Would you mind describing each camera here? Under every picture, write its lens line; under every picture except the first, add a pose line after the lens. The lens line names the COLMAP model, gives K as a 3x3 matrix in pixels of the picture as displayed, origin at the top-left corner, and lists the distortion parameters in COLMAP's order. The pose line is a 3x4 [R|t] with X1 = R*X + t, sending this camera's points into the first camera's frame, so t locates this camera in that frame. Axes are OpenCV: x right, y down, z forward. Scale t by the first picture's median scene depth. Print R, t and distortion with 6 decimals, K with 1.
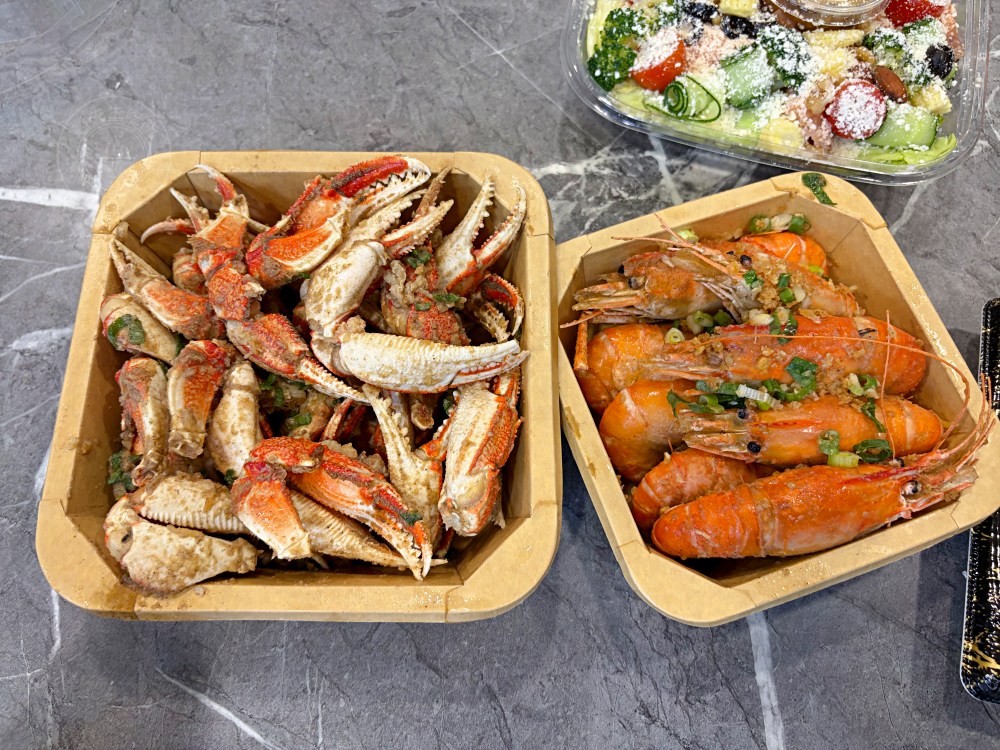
lens RADIAL K [[752.9, 0, 497.0], [0, 752.9, 373.7], [0, 0, 1]] dist [-0.001476, -0.011752]
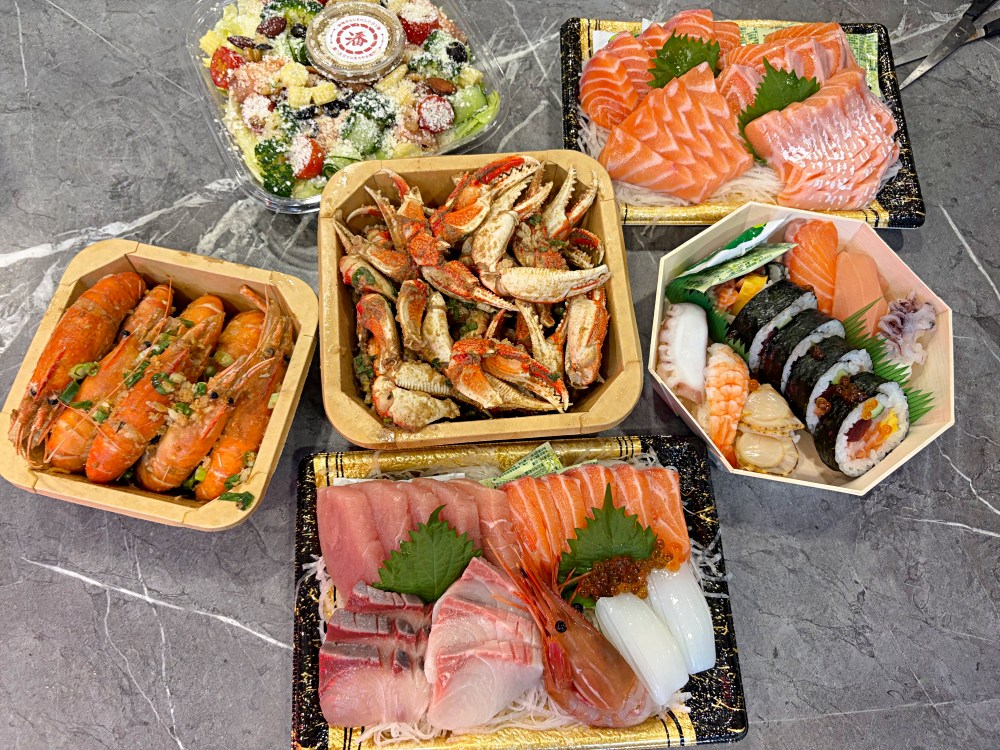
lens RADIAL K [[752.9, 0, 503.7], [0, 752.9, 377.9], [0, 0, 1]] dist [-0.001476, -0.011752]
pose [[0.996267, -0.076674, 0.039655, -0.270305], [0.075023, 0.996315, 0.041571, 0.110625], [-0.042696, -0.038441, 0.998348, -0.613113]]
